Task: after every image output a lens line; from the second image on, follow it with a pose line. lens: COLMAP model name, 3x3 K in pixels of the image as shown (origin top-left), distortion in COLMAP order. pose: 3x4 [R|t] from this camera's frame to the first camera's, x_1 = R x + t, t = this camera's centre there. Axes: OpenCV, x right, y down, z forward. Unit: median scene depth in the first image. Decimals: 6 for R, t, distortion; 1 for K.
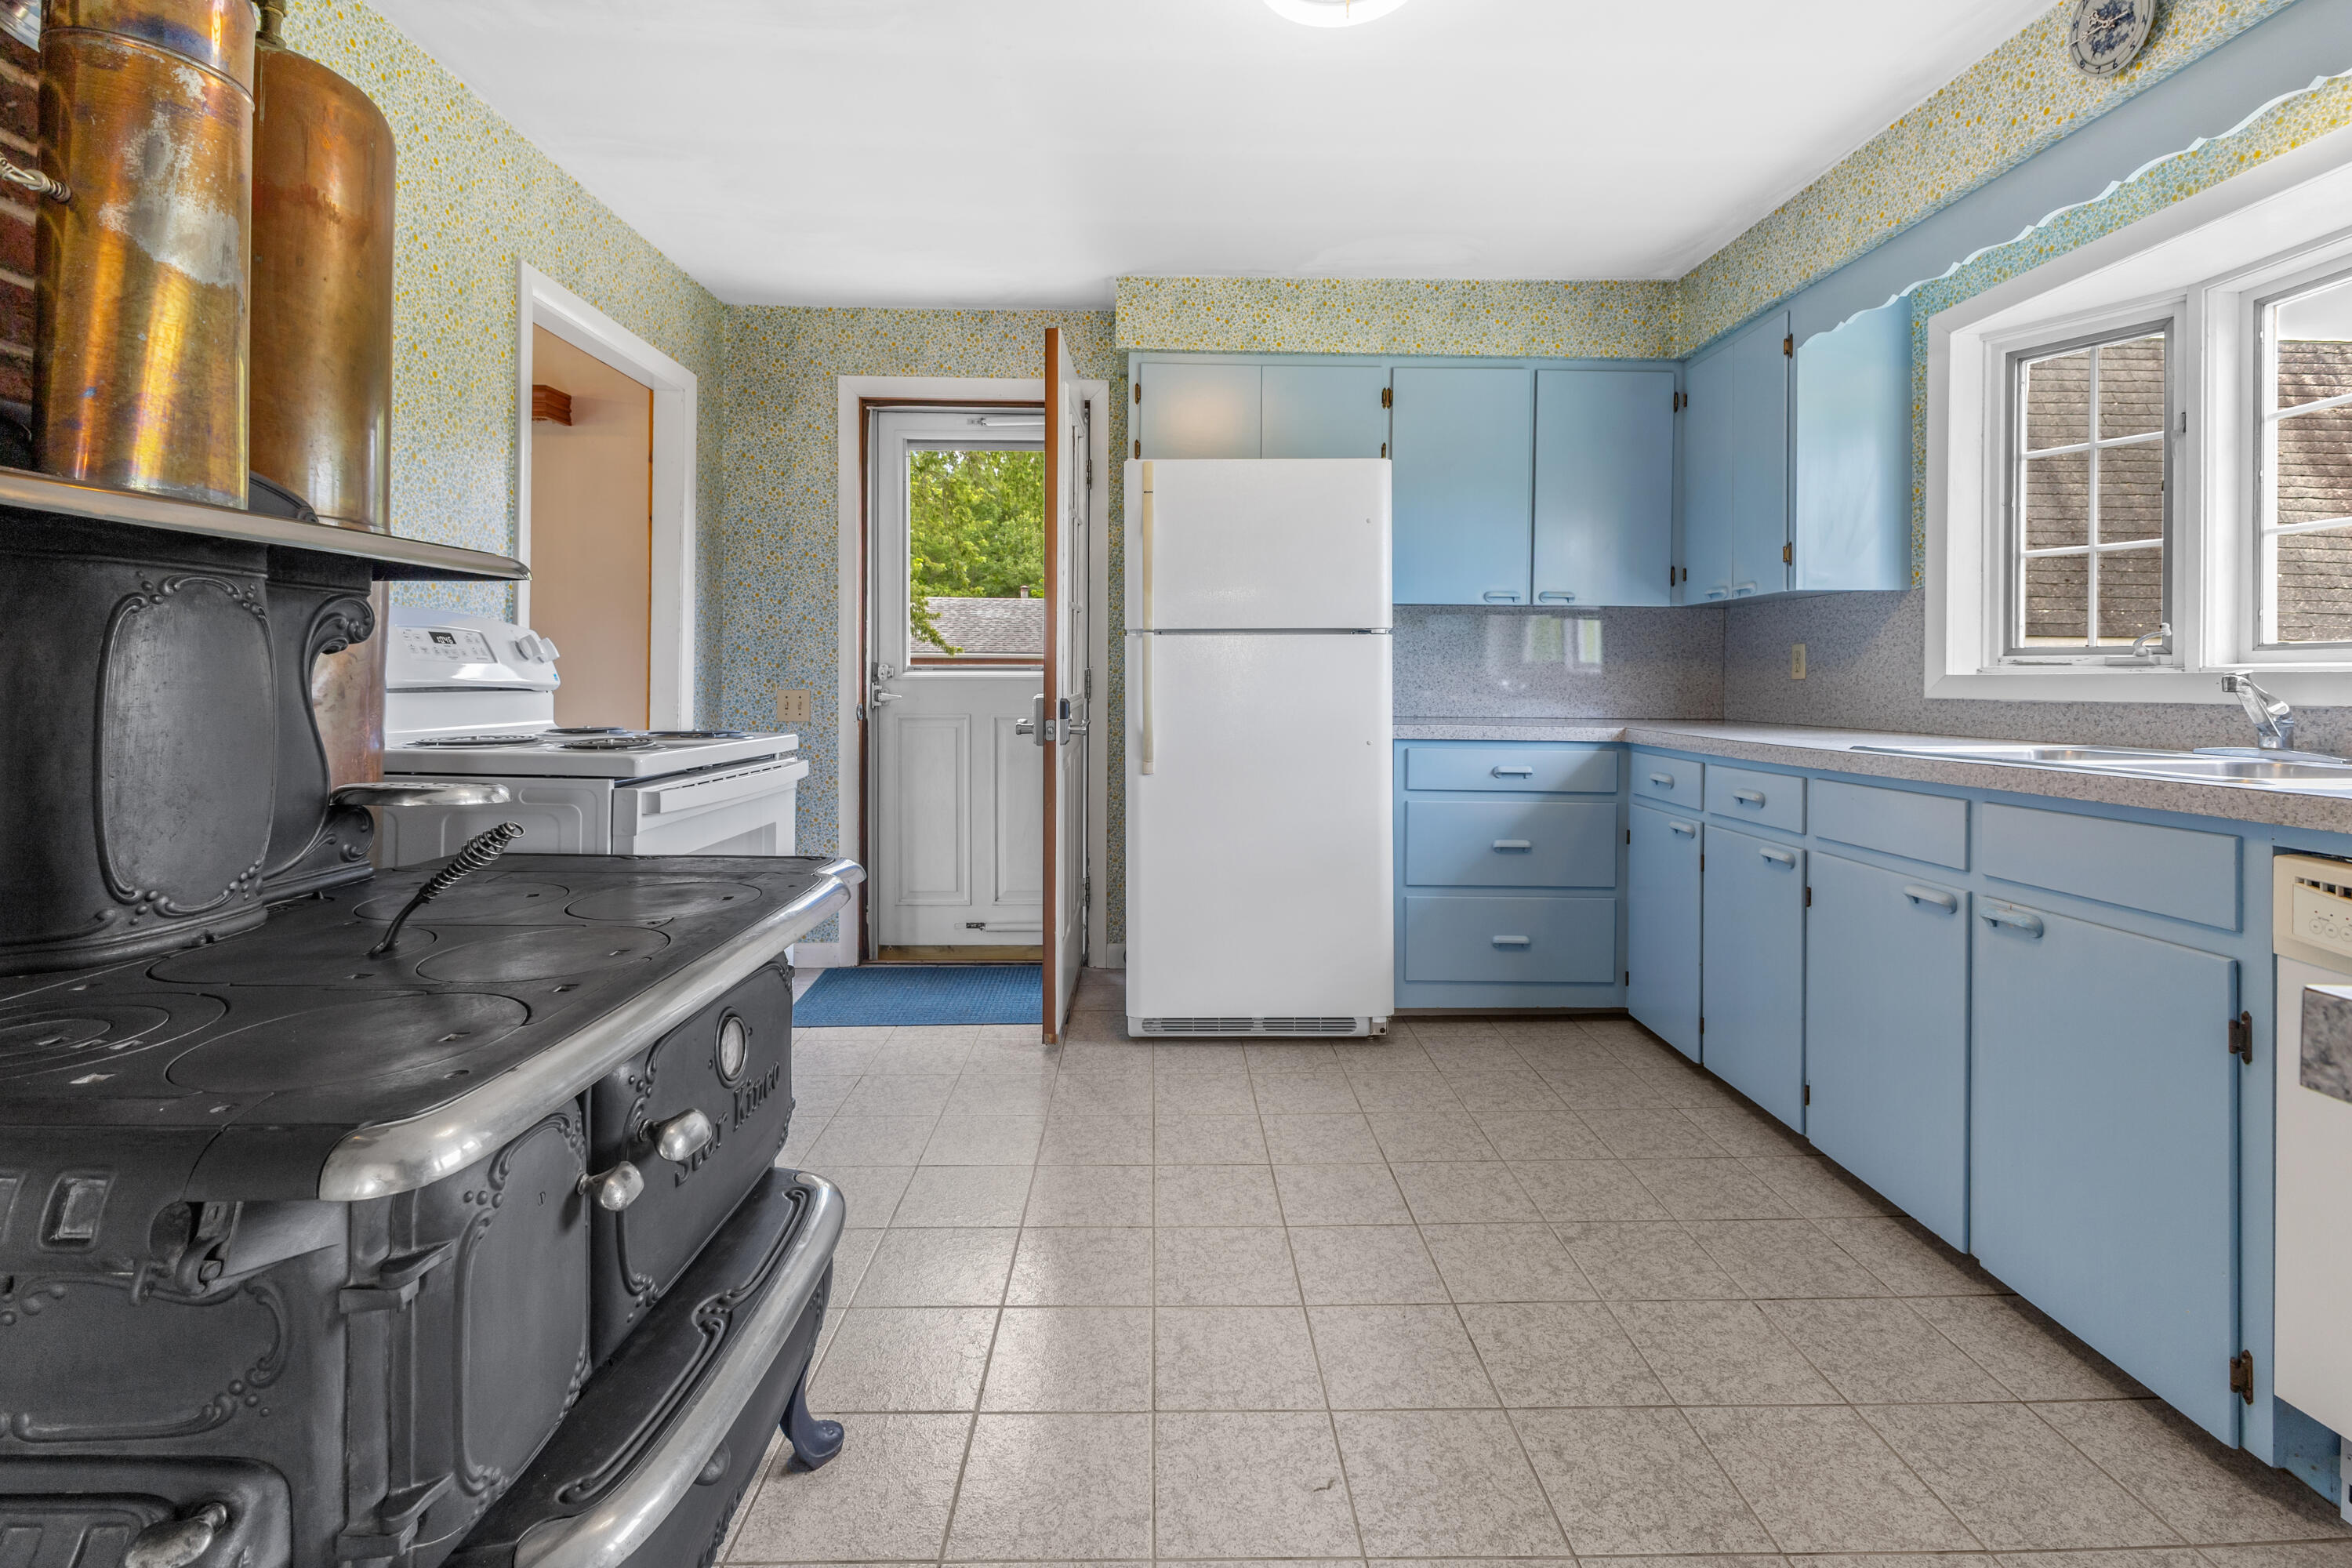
lens RADIAL K [[1029.7, 0, 1152.3], [0, 1029.7, 676.1], [0, 0, 1]] dist [0.009028, -0.000924]
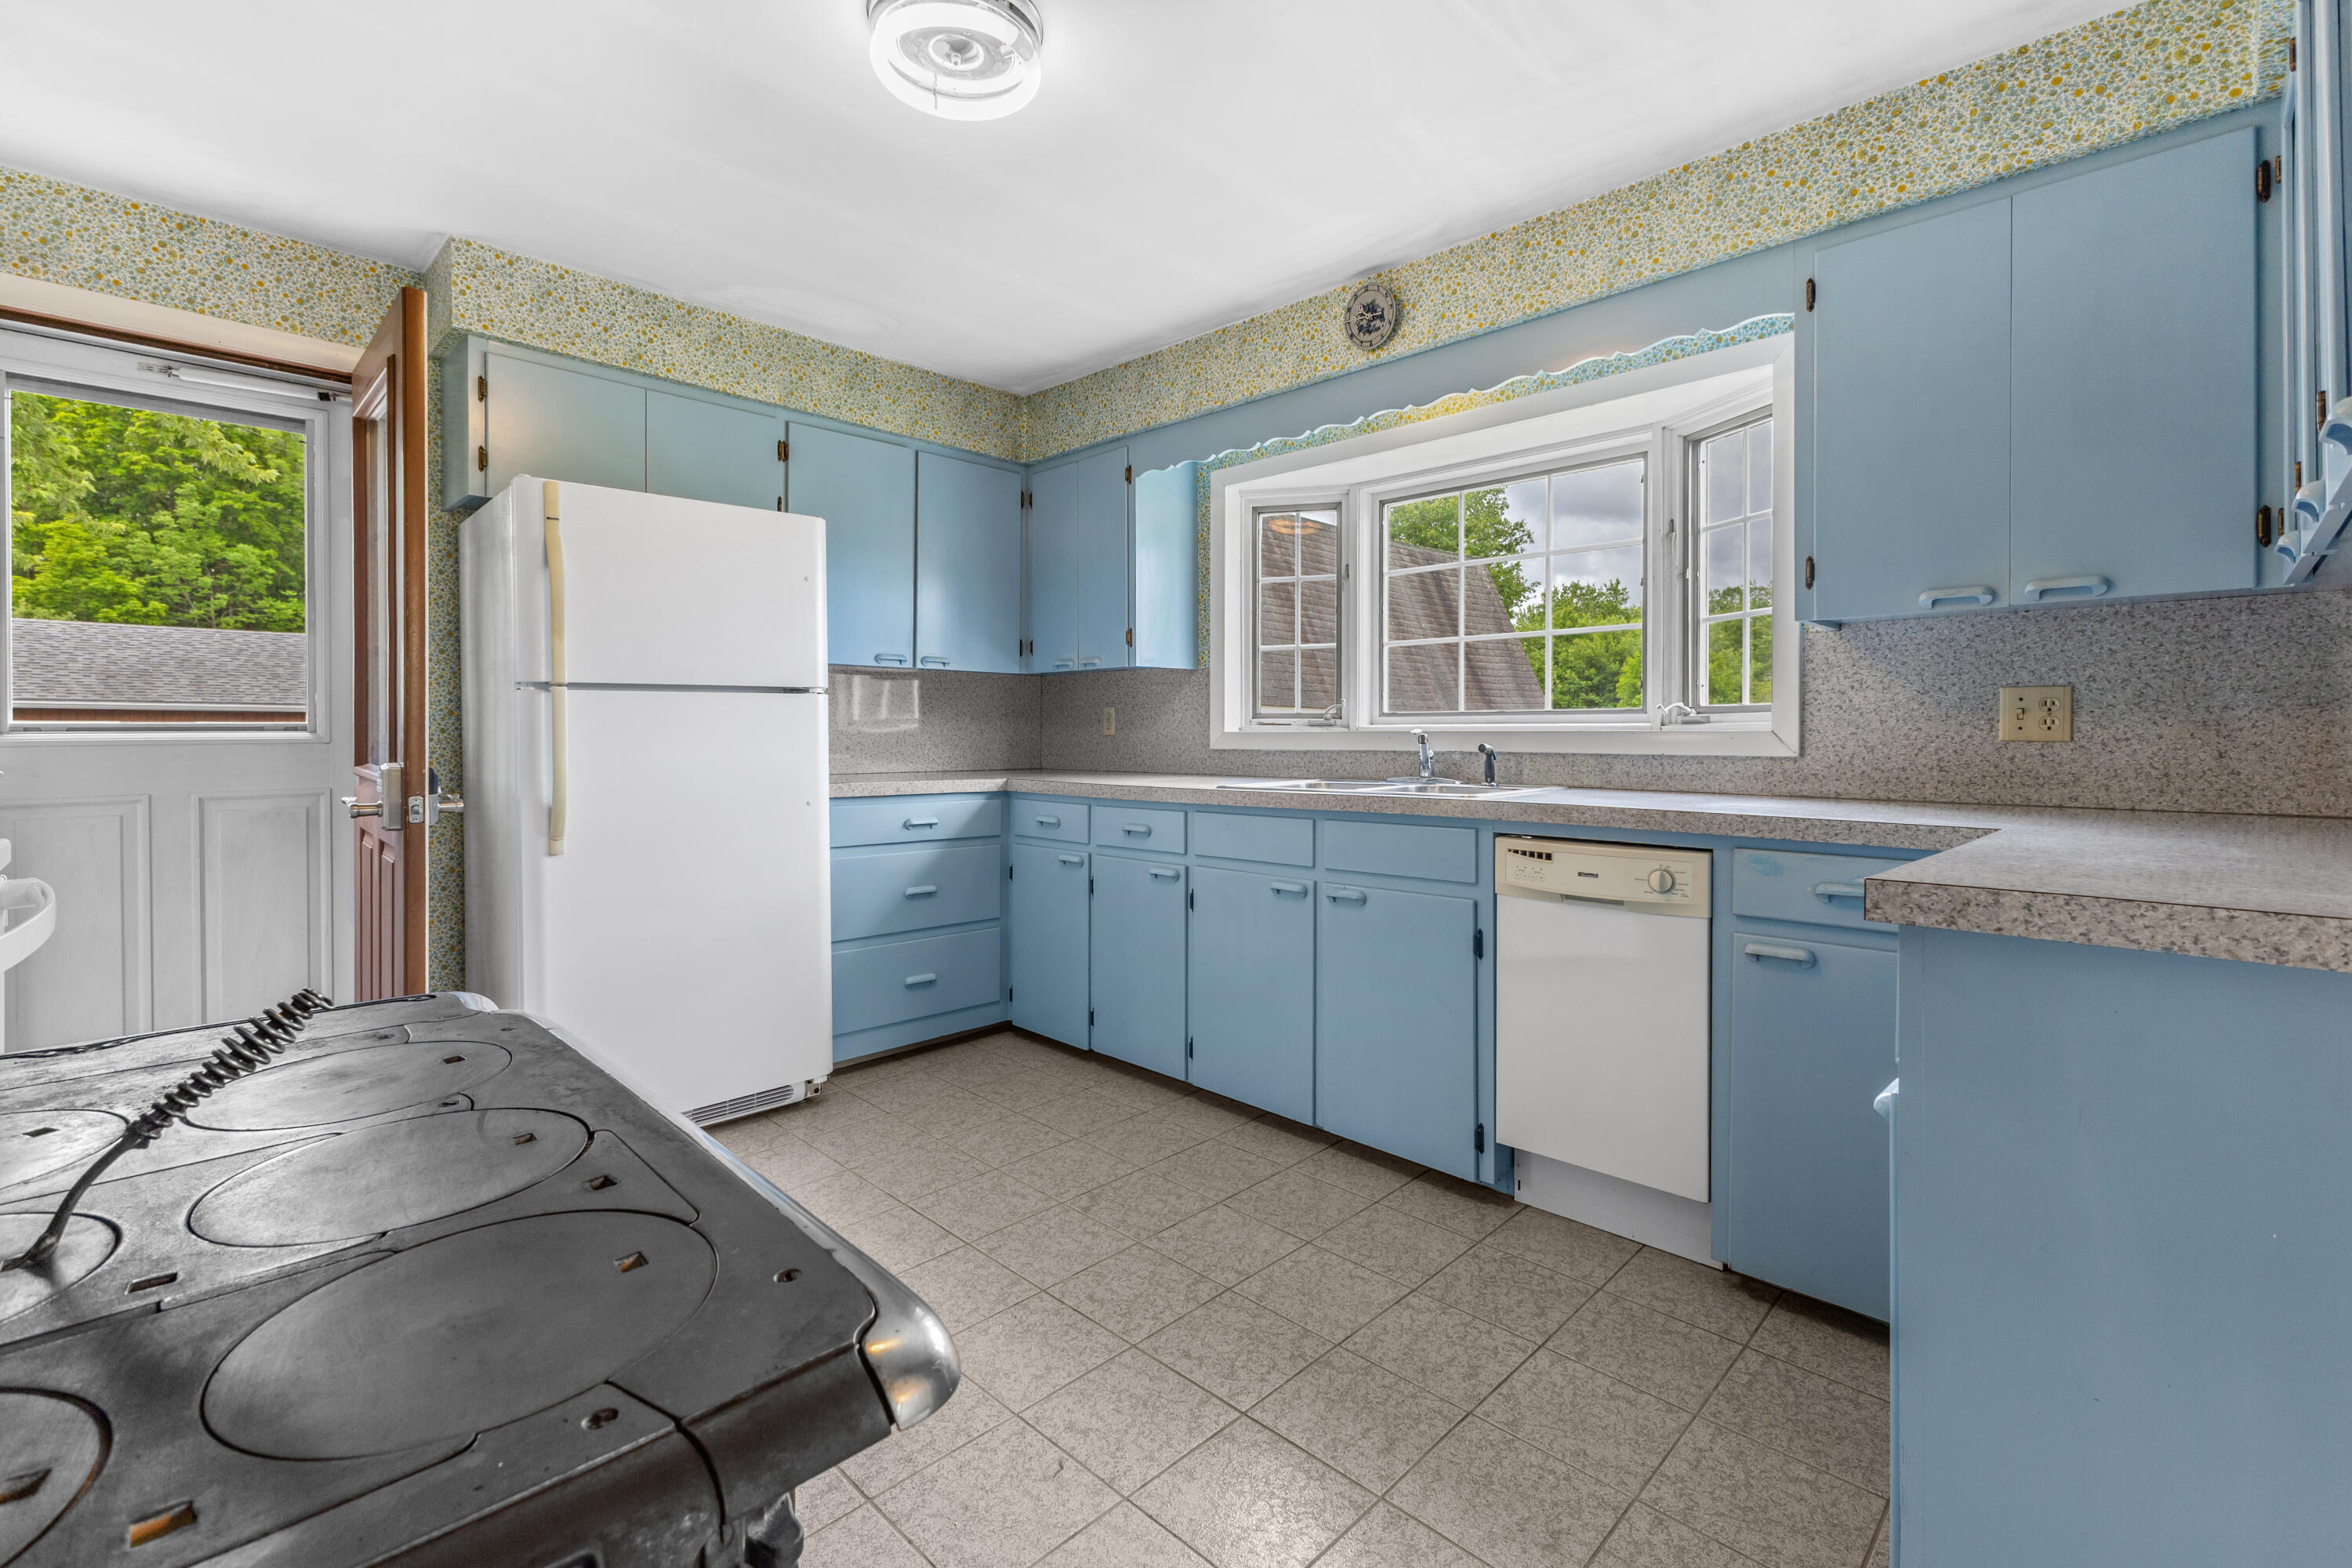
lens RADIAL K [[1029.7, 0, 1147.3], [0, 1029.7, 737.4], [0, 0, 1]] dist [0.009028, -0.000924]
pose [[0.729297, -0.009021, 0.684137, -0.253663], [0.003794, 0.999951, 0.009142, -0.007139], [-0.684186, -0.004071, 0.729296, 0.061182]]
